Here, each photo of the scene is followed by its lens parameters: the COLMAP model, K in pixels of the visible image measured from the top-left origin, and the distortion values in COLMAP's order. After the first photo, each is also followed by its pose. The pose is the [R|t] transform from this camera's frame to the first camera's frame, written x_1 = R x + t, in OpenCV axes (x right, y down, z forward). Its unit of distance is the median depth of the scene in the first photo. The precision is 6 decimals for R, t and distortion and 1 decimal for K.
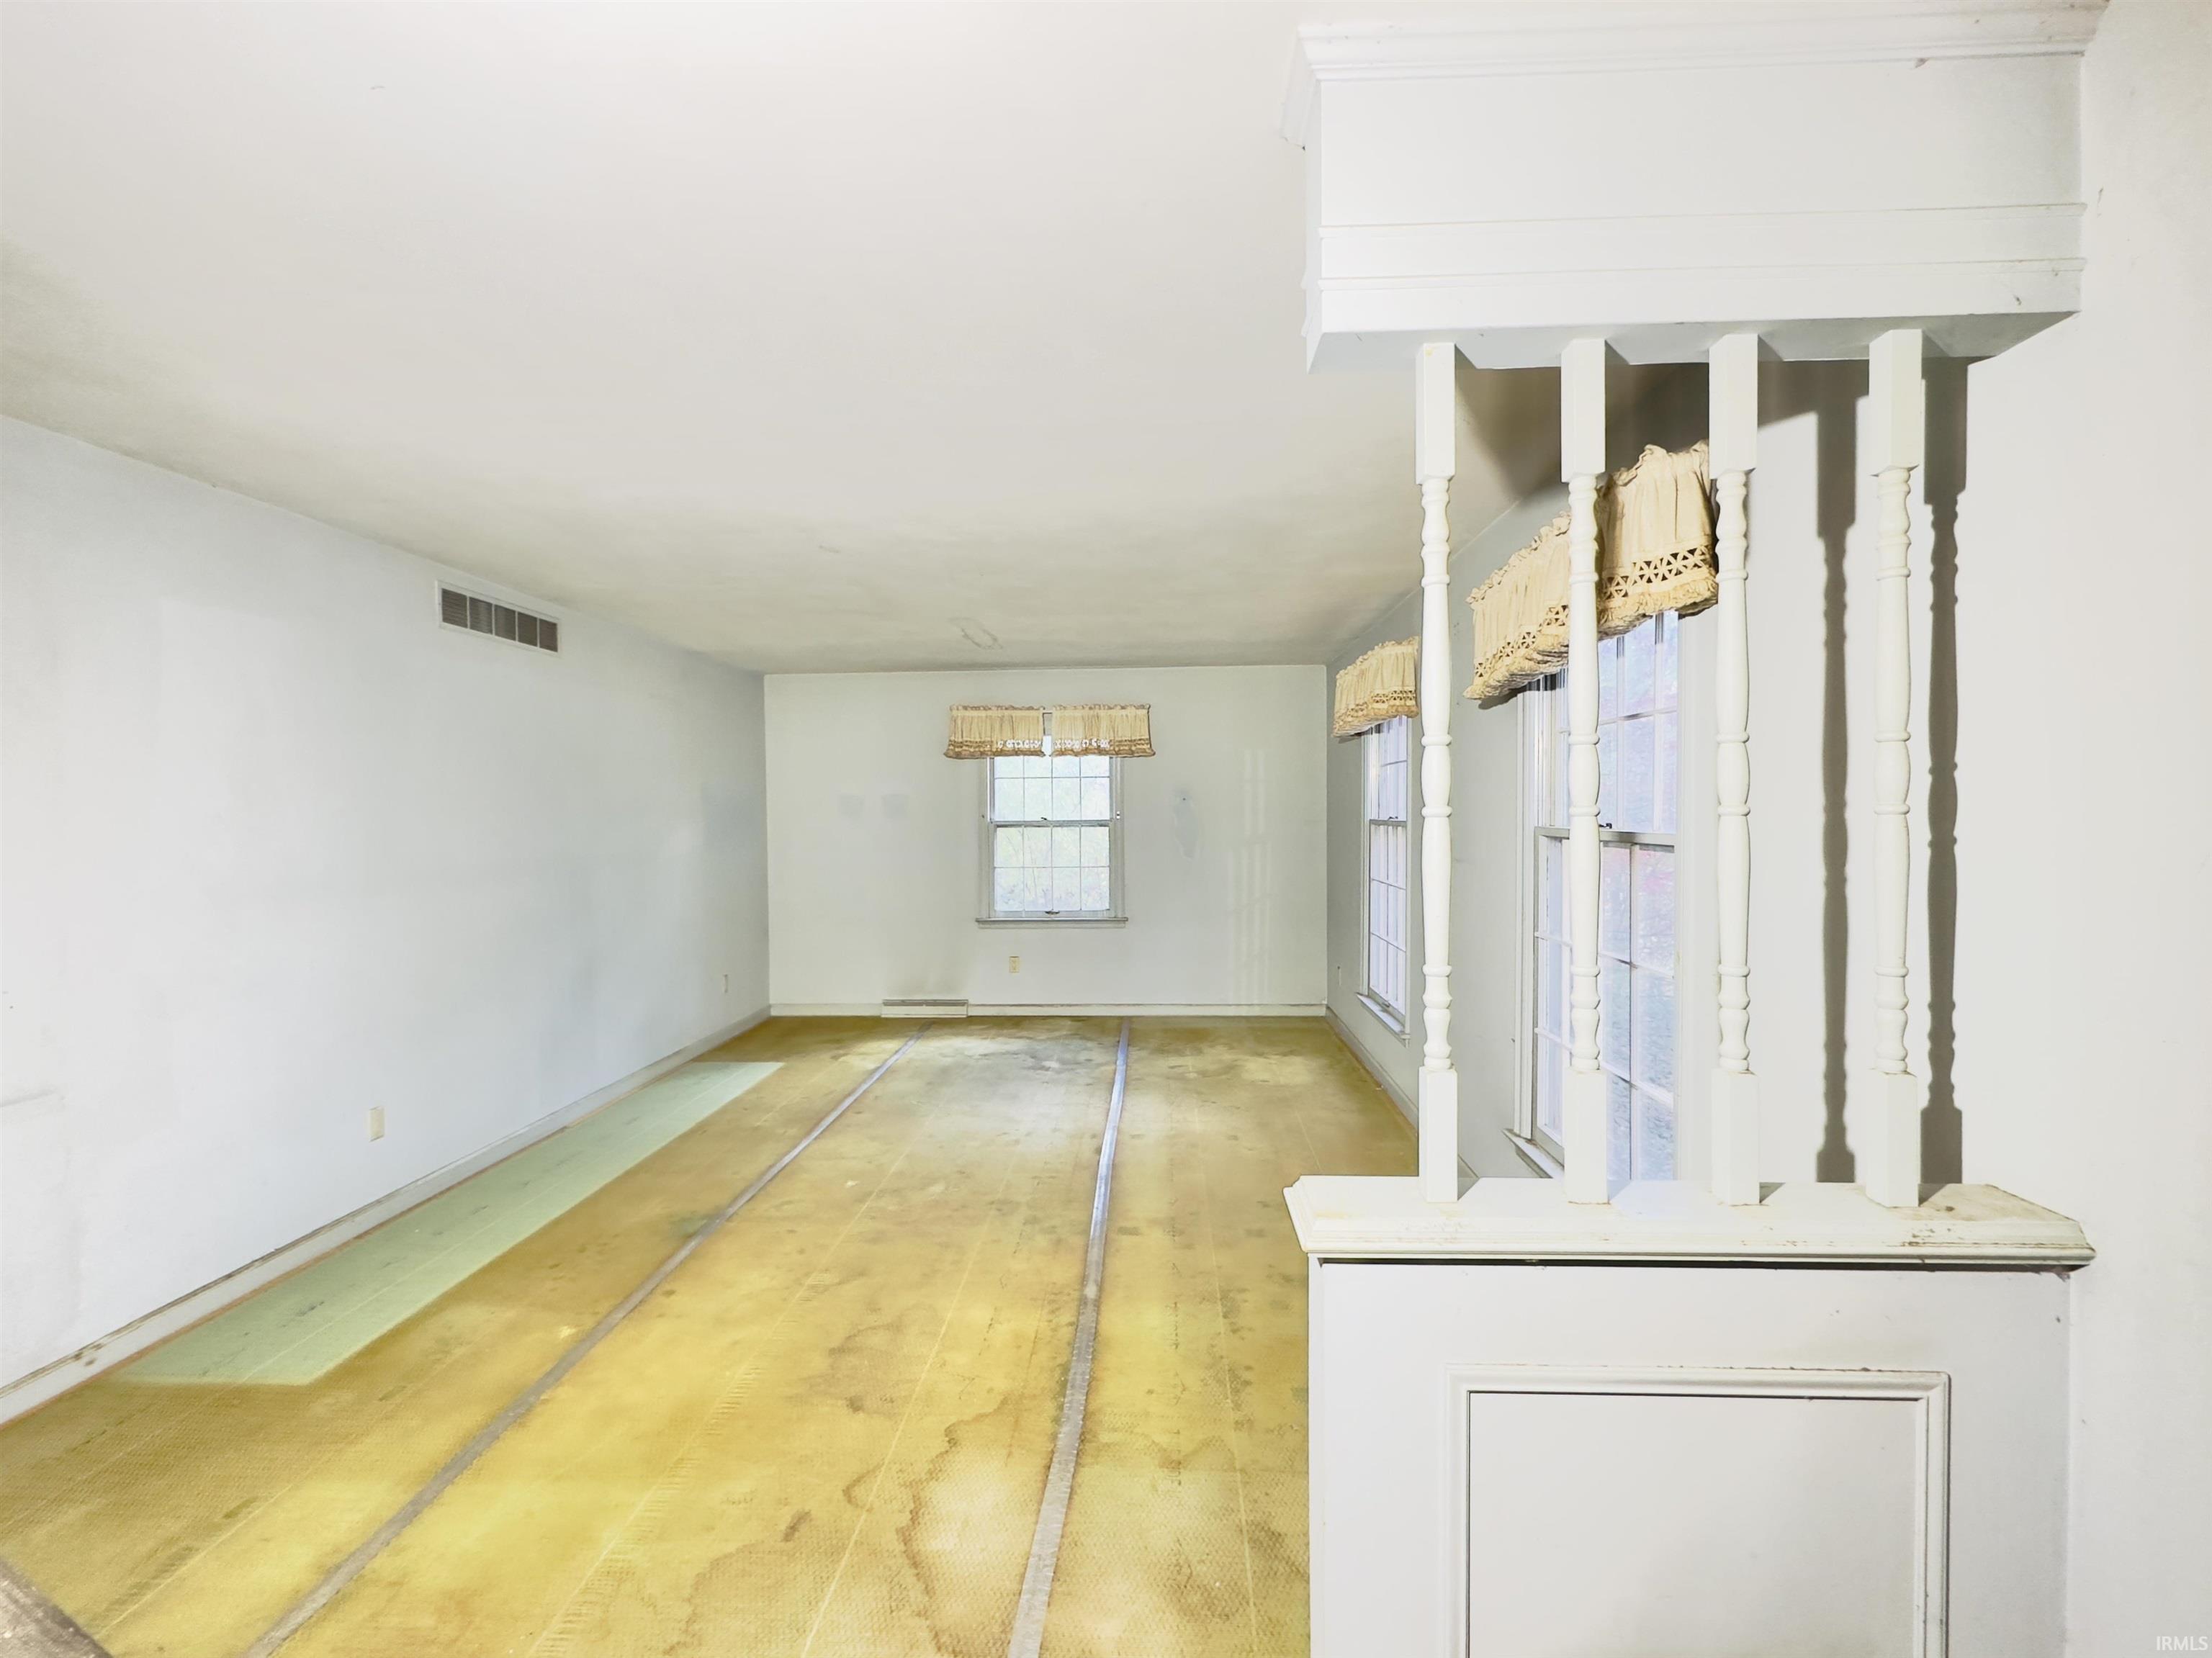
lens RADIAL K [[946.7, 0, 1106.0], [0, 946.7, 829.0], [0, 0, 1]] dist [-0.000335, -0.000224]
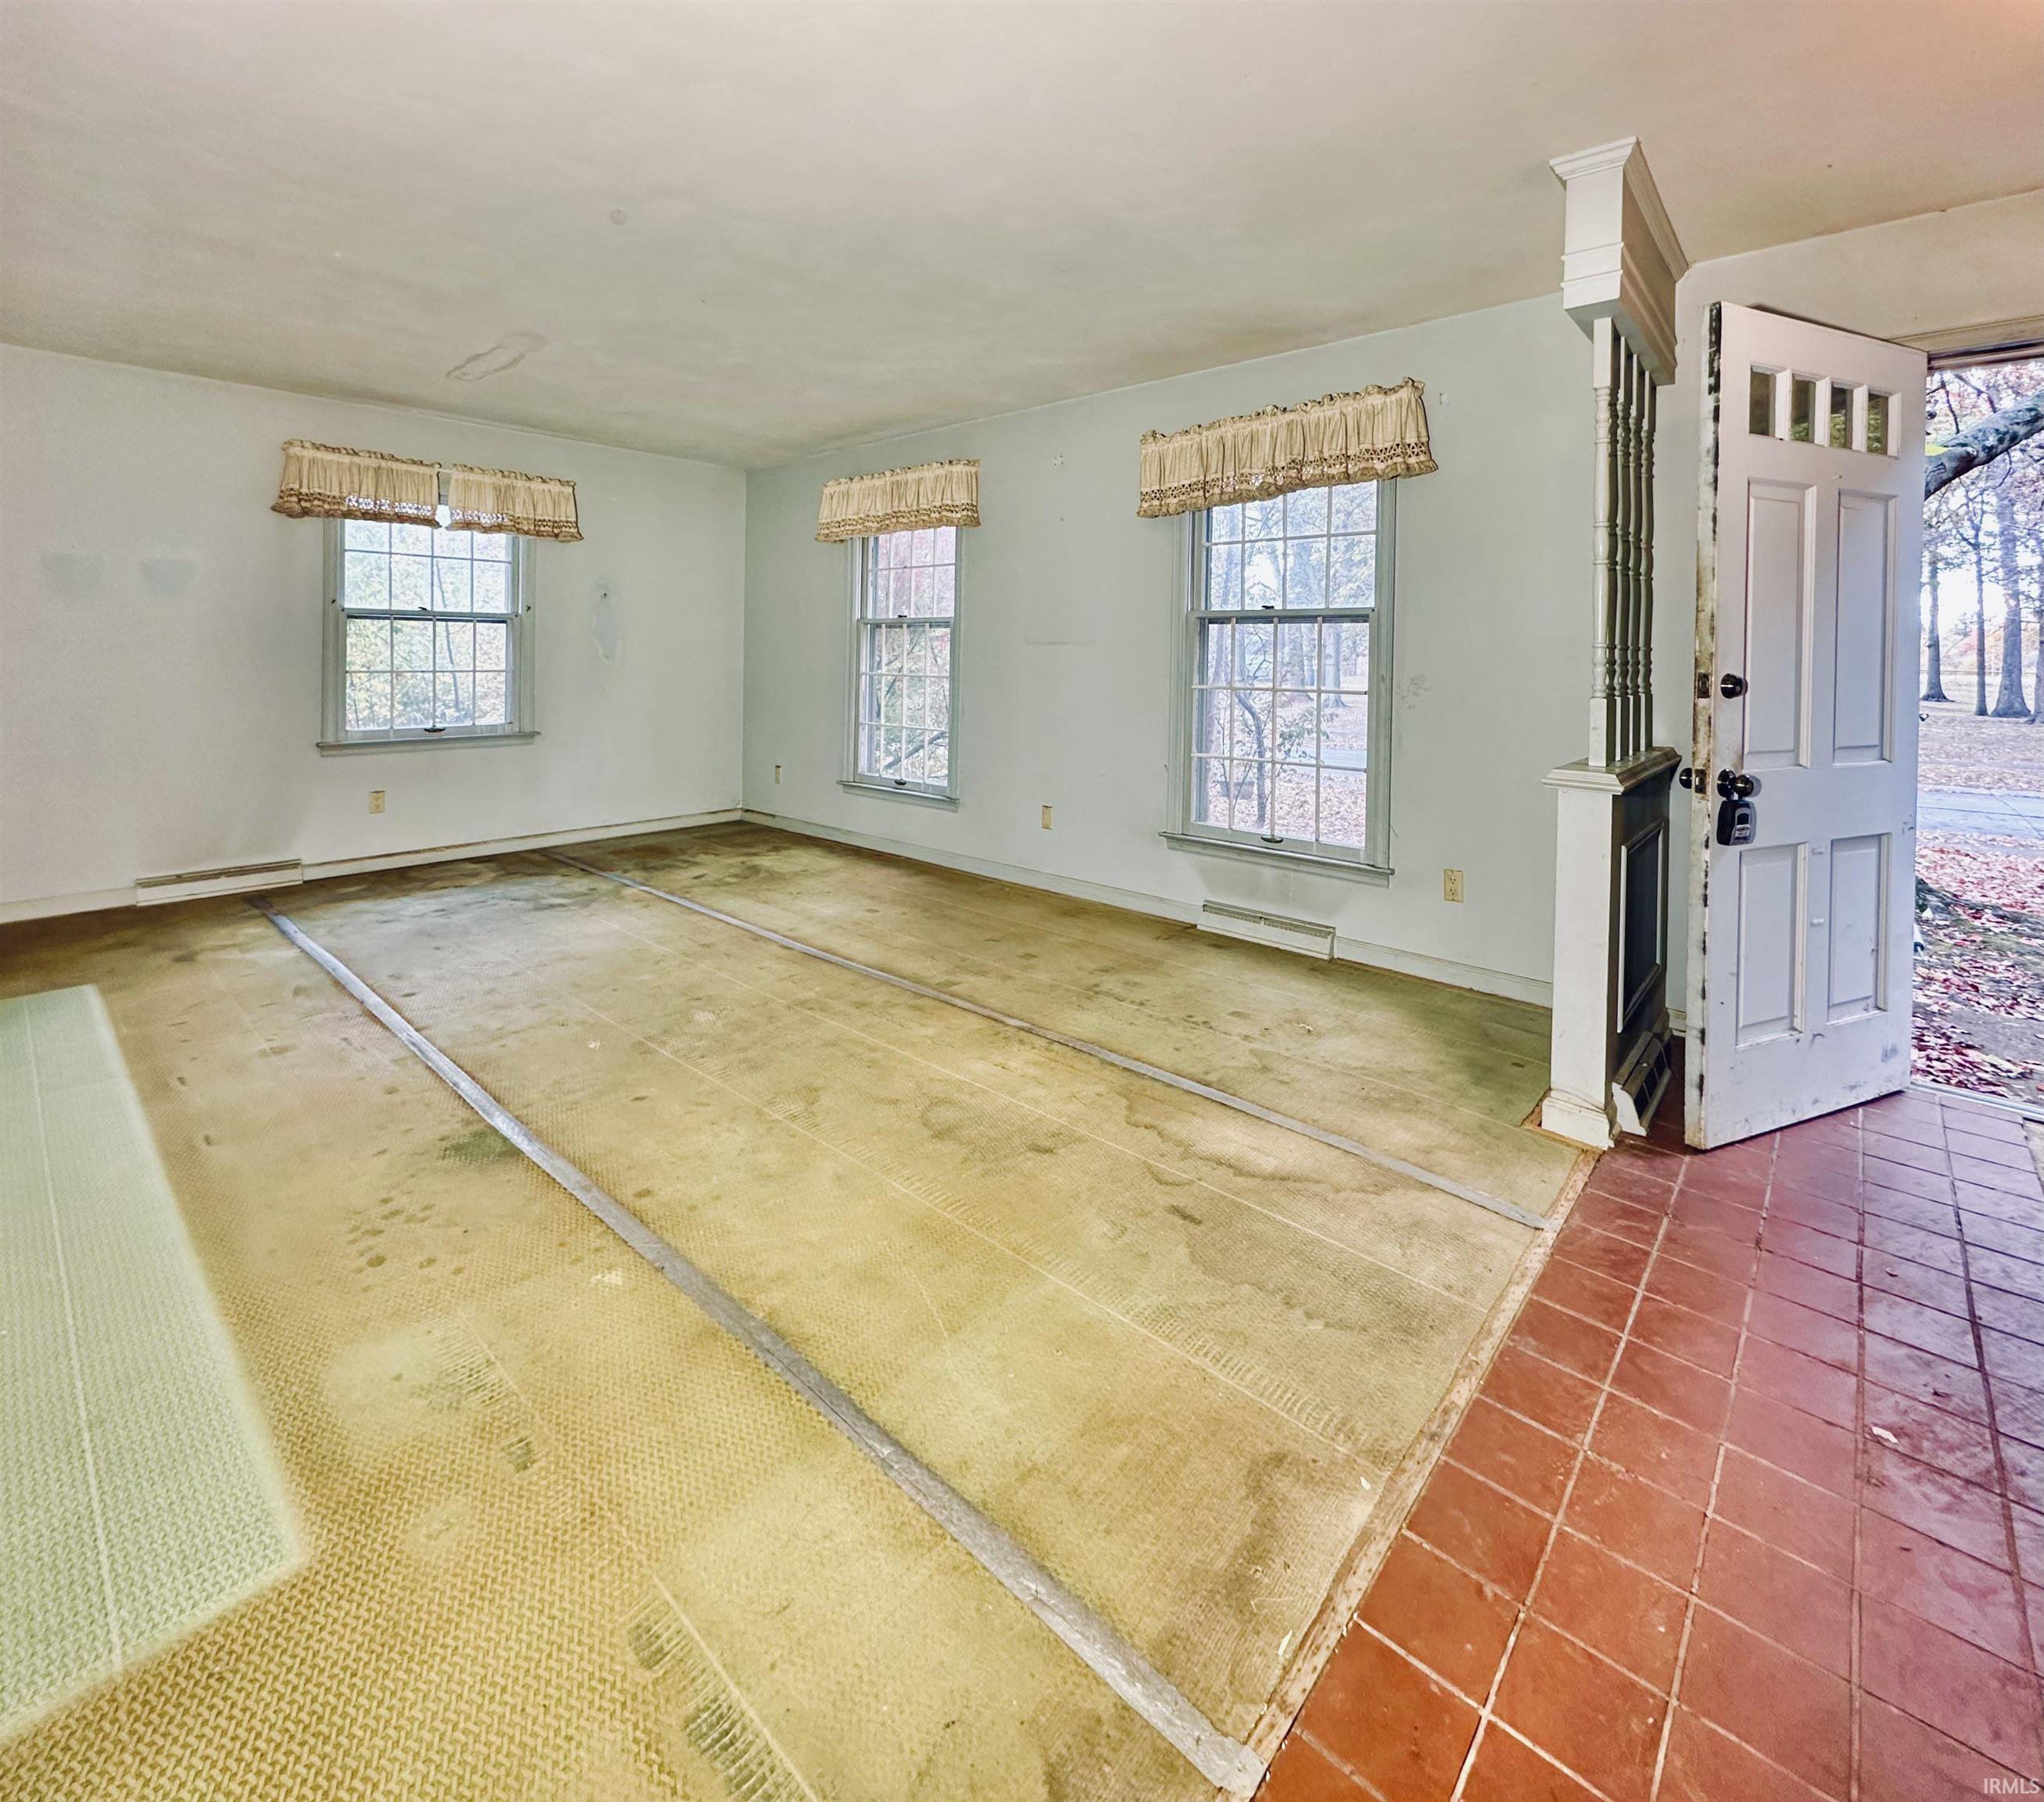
lens RADIAL K [[946.5, 0, 1022.4], [0, 946.5, 659.1], [0, 0, 1]] dist [-0.000245, -0.000212]
pose [[0.630362, 0.010833, 0.776226, -0.365957], [-0.001478, 0.999918, -0.012754, 0.040549], [-0.776300, 0.006893, 0.630326, 0.139613]]
